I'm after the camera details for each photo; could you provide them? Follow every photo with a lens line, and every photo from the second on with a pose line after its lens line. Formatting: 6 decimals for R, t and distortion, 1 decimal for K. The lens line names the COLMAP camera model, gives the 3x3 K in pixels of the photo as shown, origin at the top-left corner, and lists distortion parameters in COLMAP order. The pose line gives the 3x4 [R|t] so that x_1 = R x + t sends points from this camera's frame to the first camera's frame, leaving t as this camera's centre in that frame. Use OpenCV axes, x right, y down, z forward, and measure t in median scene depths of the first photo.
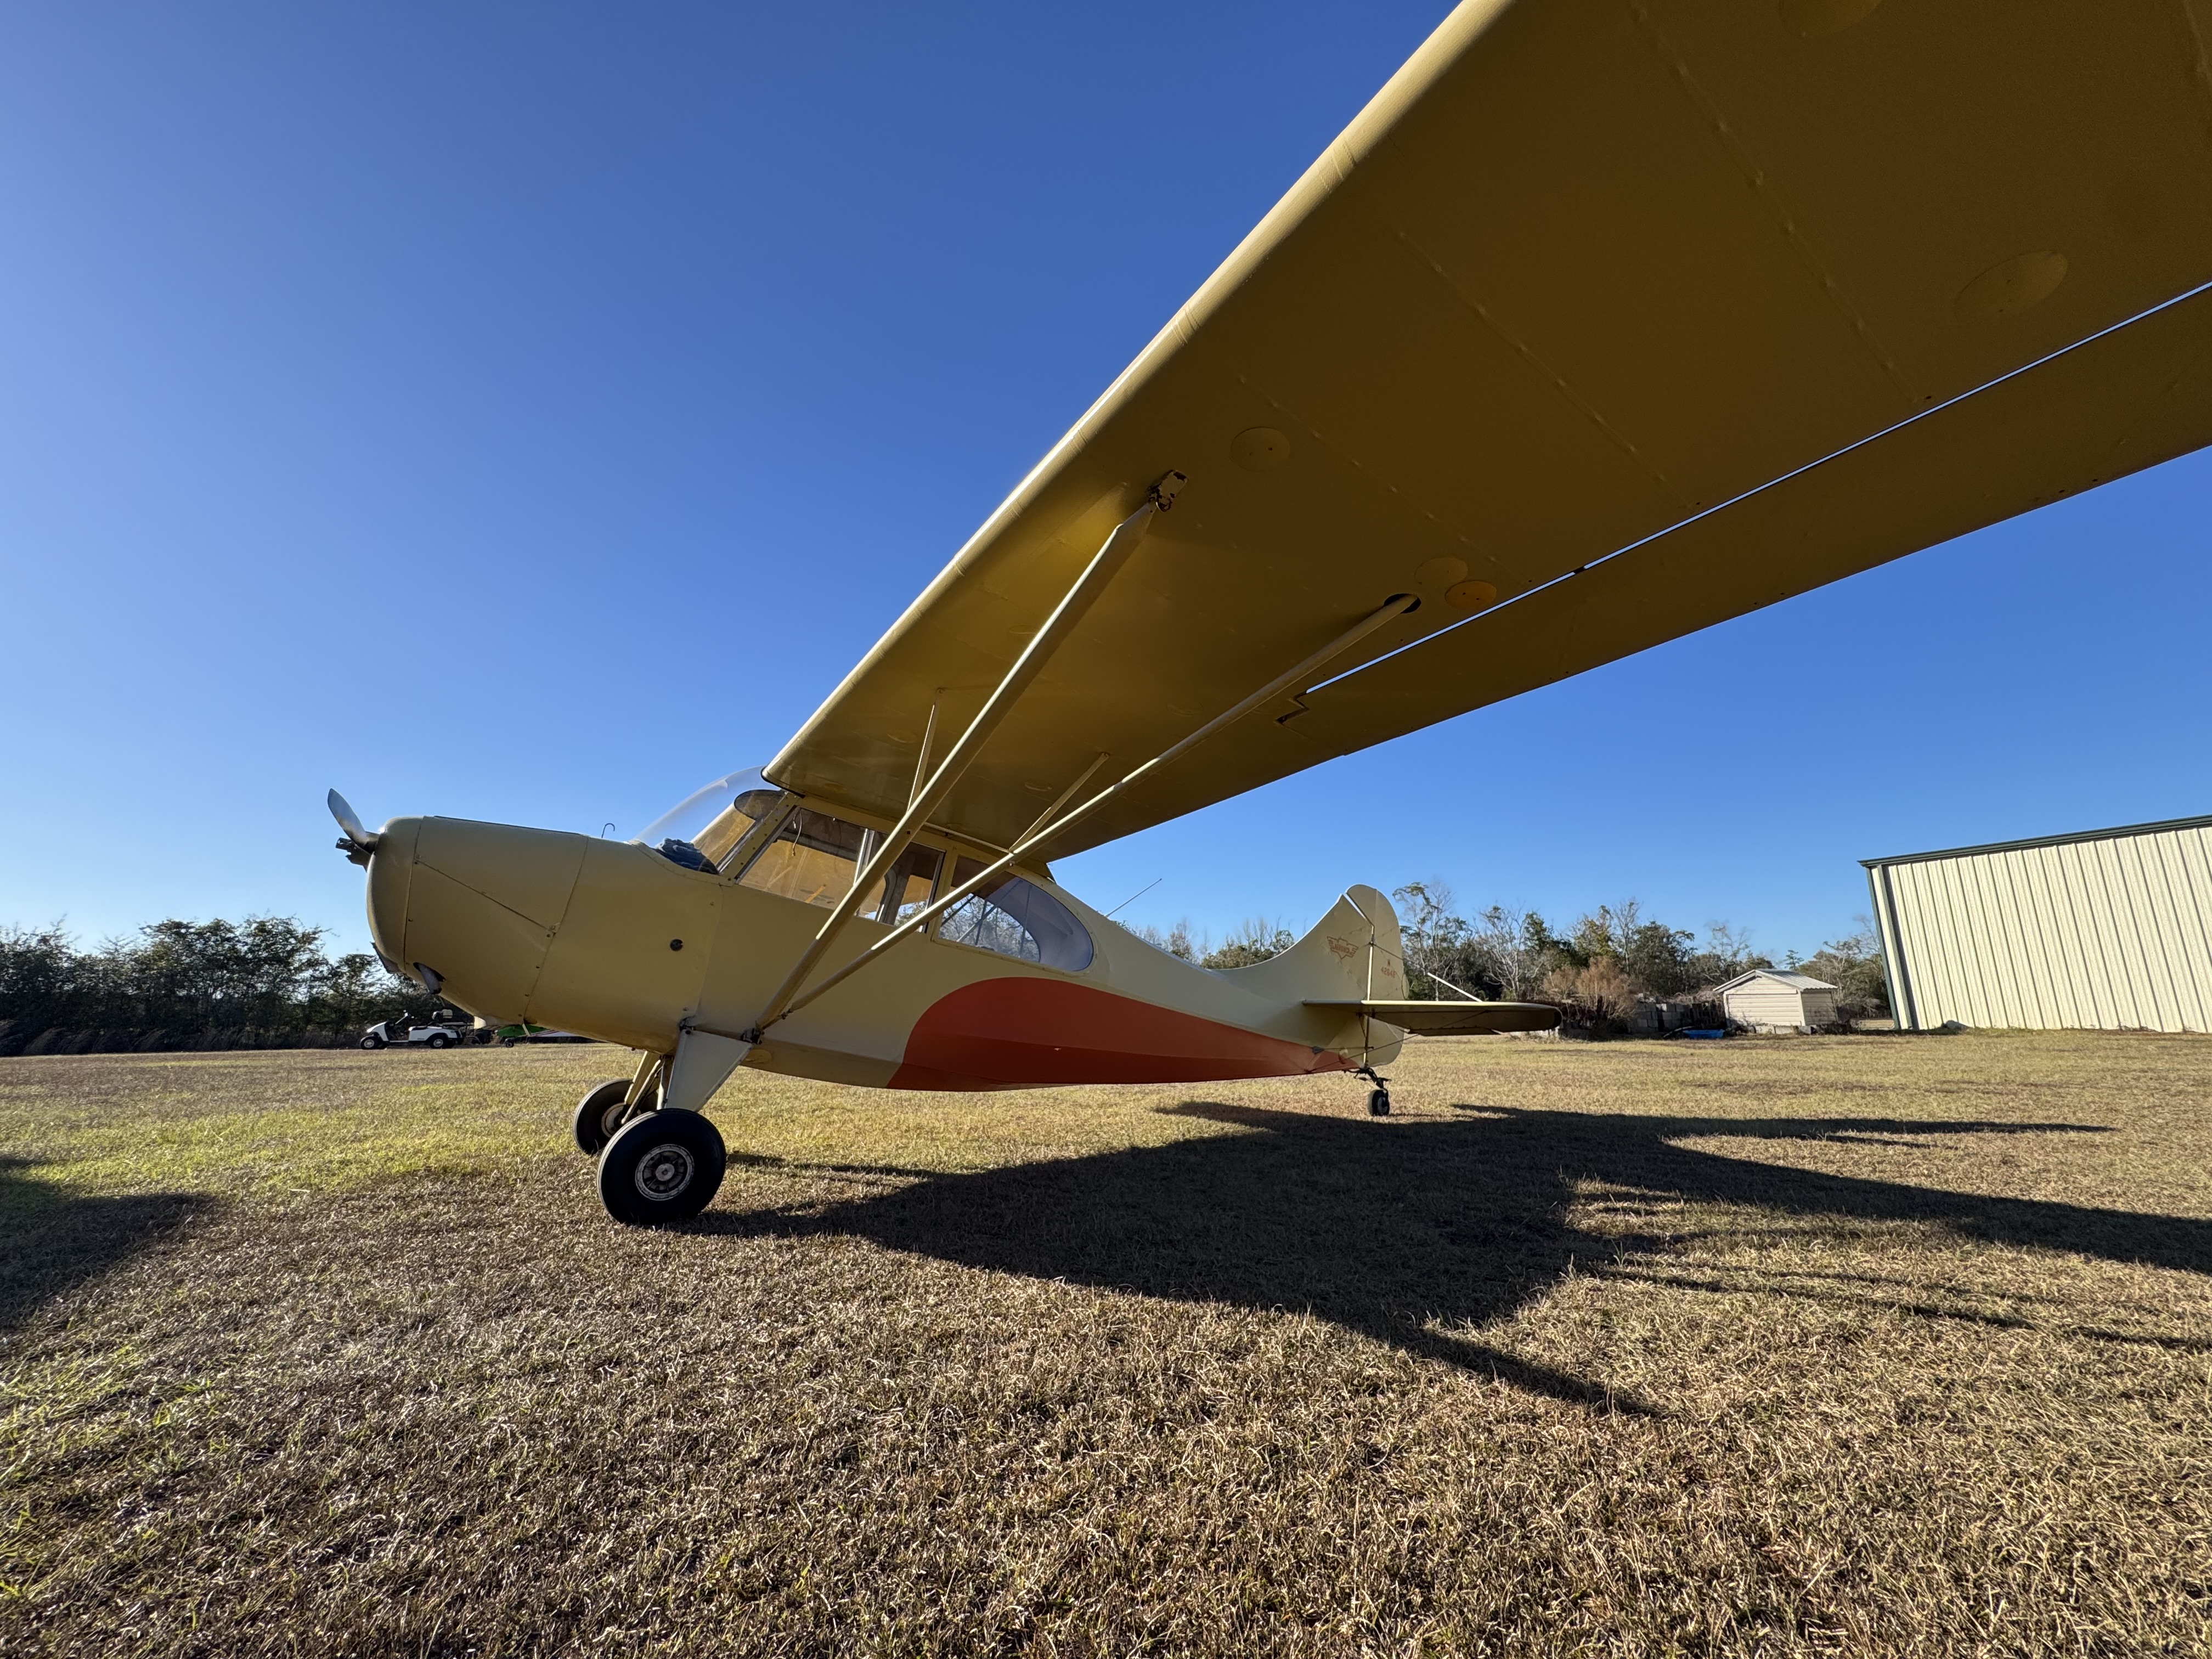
lens RADIAL K [[874.2, 0, 1106.0], [0, 874.2, 829.5], [0, 0, 1]] dist [0.003668, 0.000047]
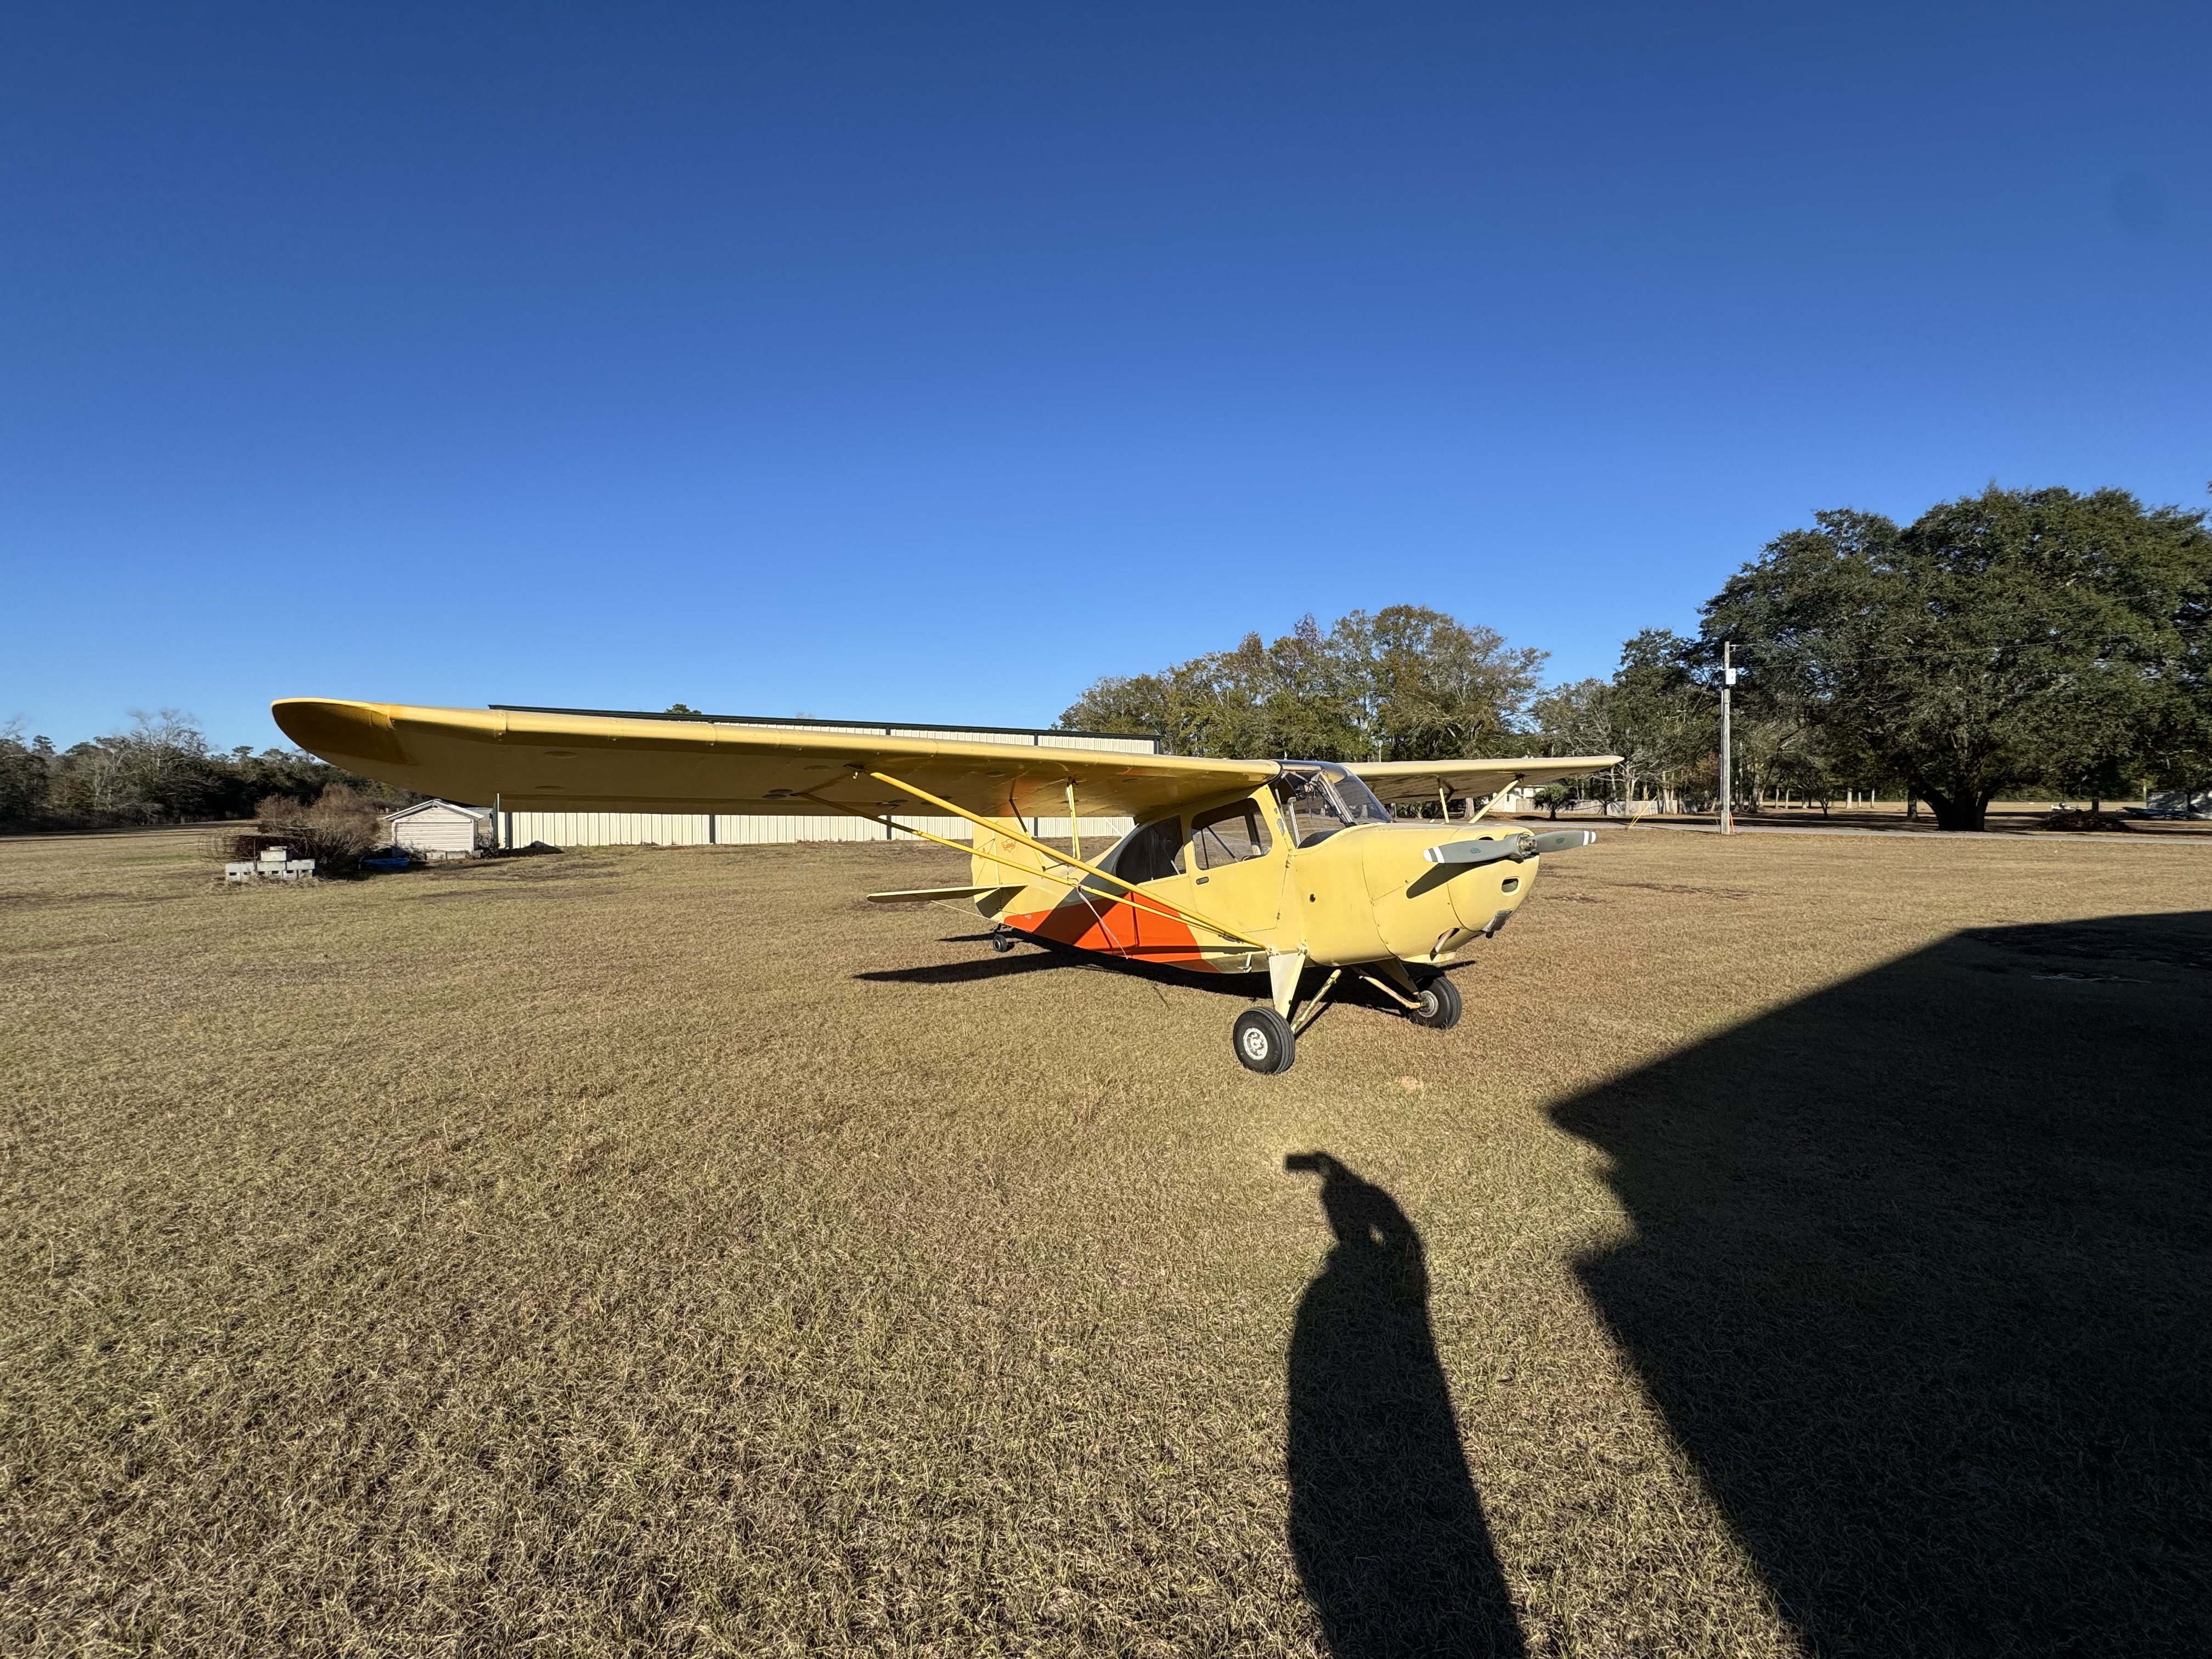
lens RADIAL K [[877.7, 0, 1107.4], [0, 877.7, 823.2], [0, 0, 1]] dist [-0.004759, 0.000688]
pose [[-0.074382, -0.016370, 0.997095, -2.068734], [-0.205763, 0.978602, 0.000717, 0.109193], [-0.975771, -0.205112, -0.076158, 1.604661]]
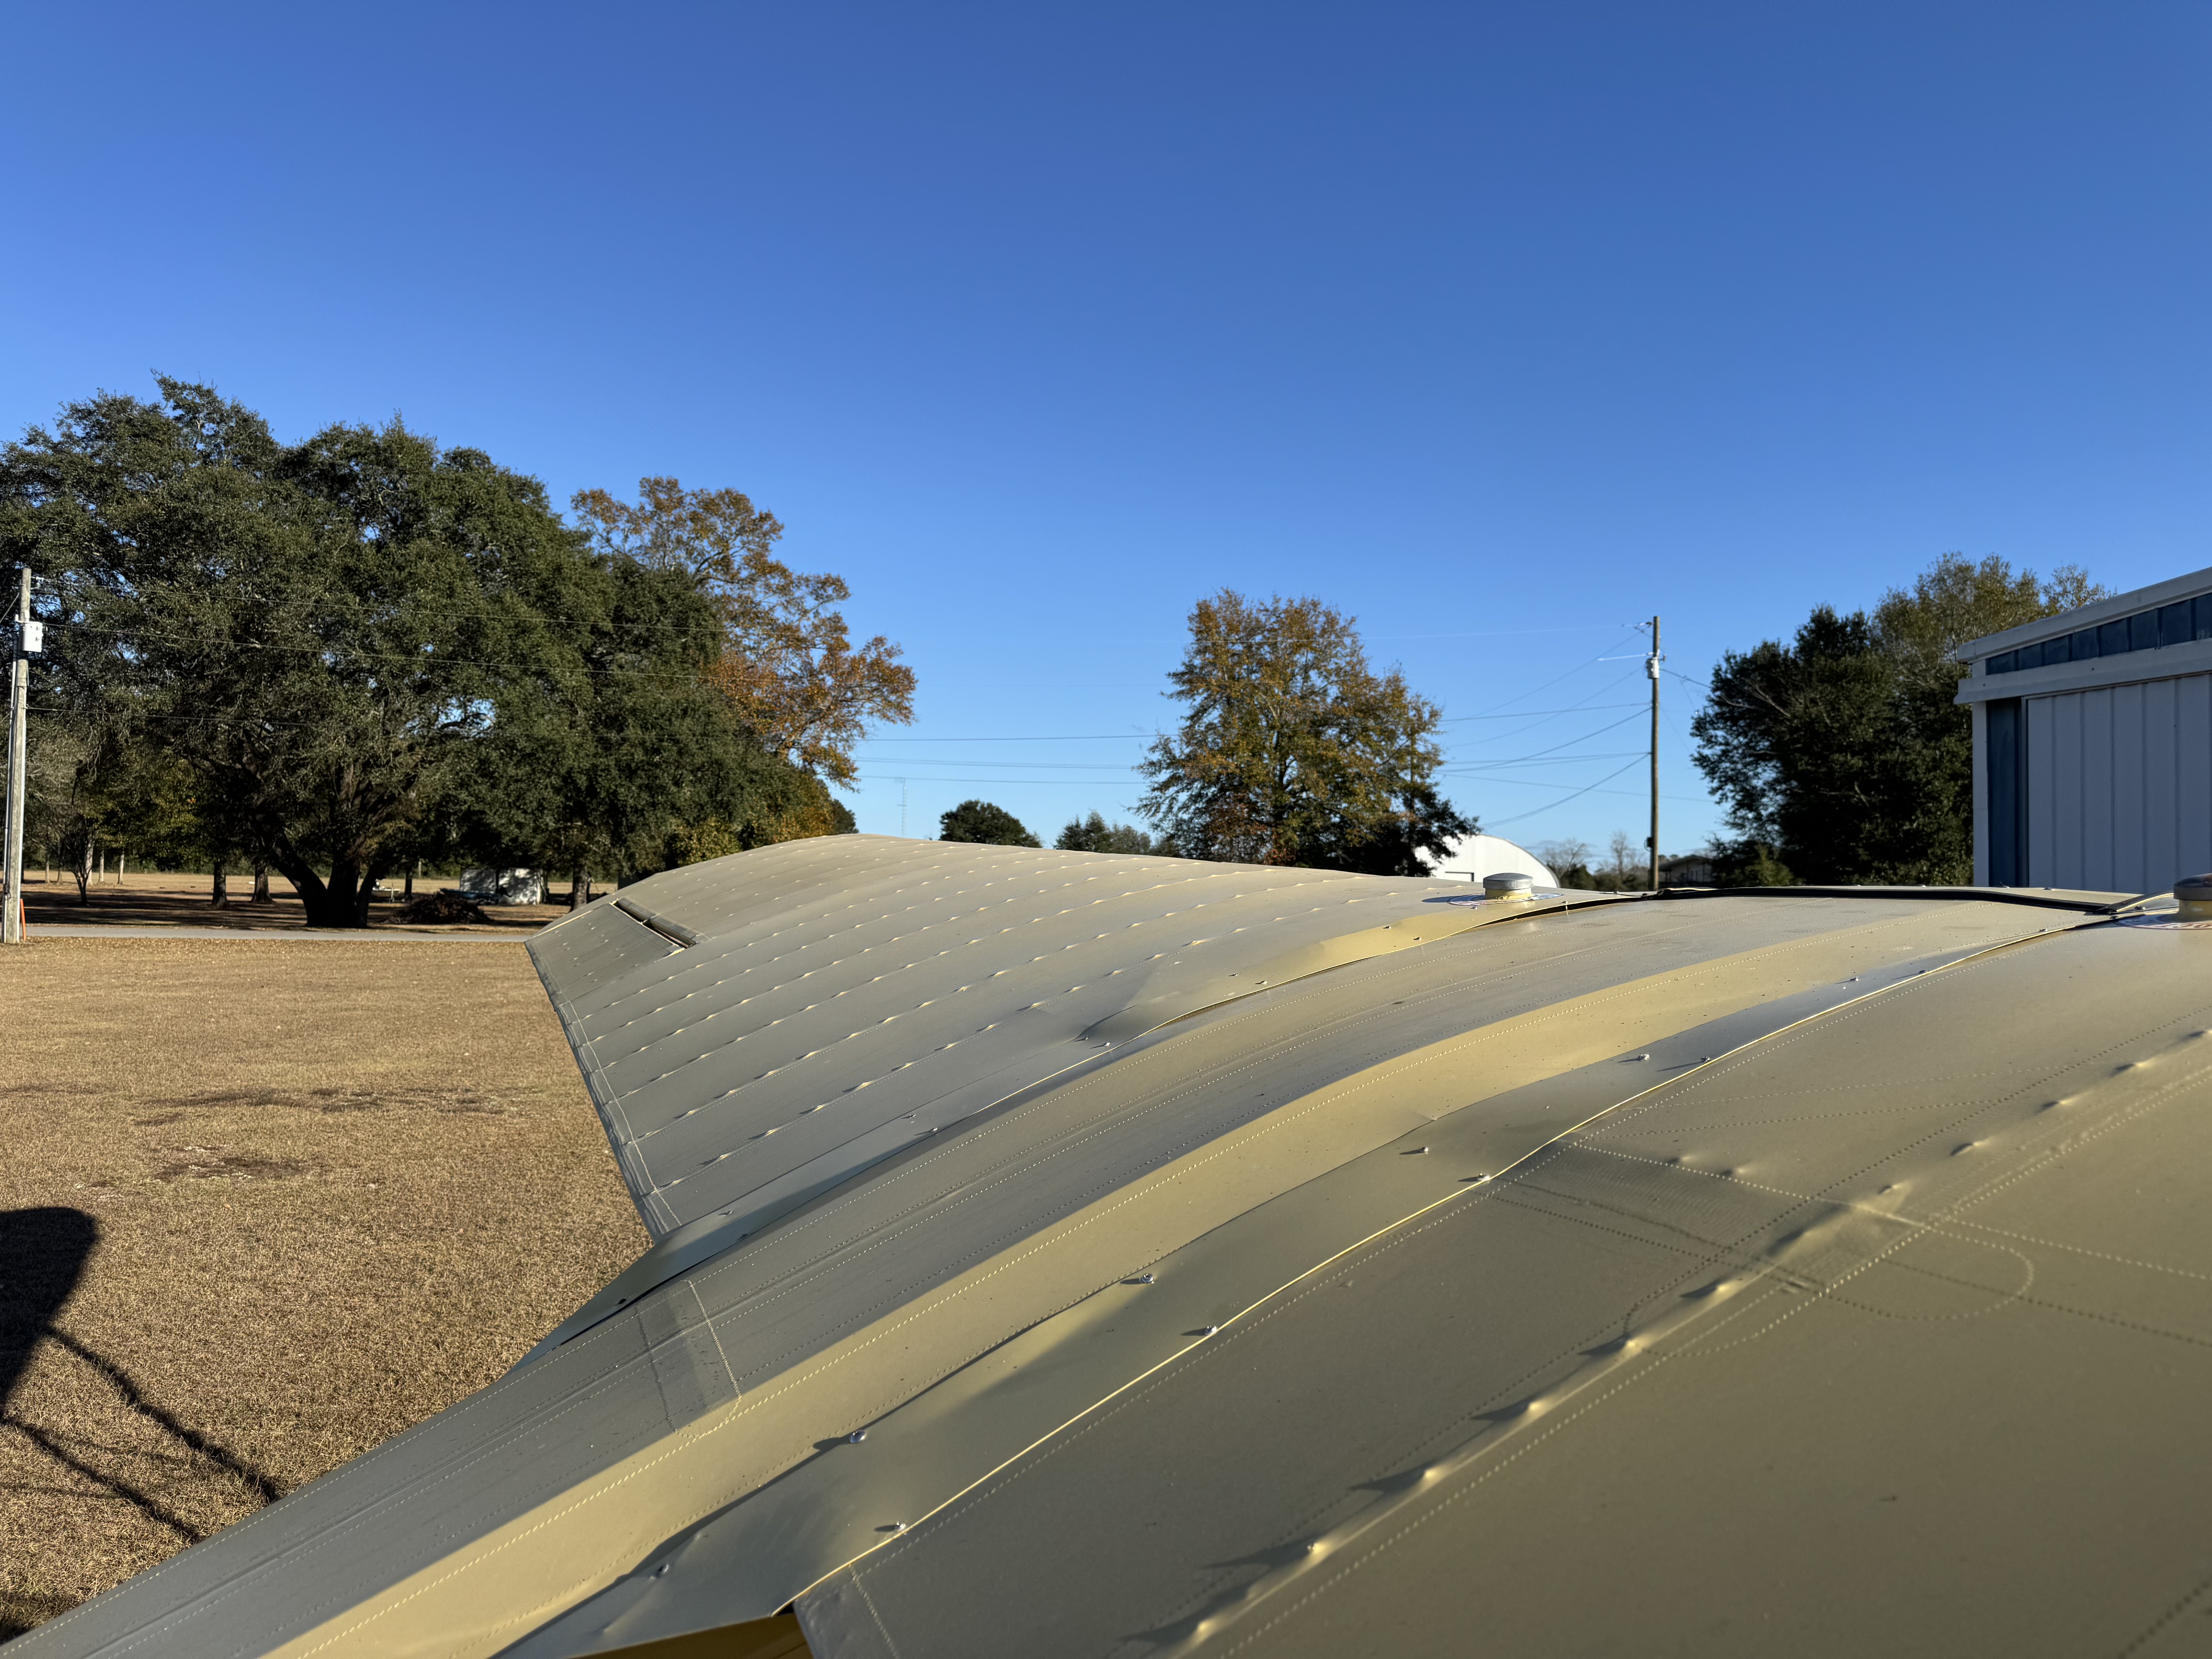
lens RADIAL K [[1539.4, 0, 1105.5], [0, 1539.4, 835.7], [0, 0, 1]] dist [0.119622, -0.179696]
pose [[-0.981154, -0.006165, 0.193127, -0.305716], [-0.053210, 0.969468, -0.239376, 0.024001], [-0.185755, -0.245141, -0.951526, 1.609914]]
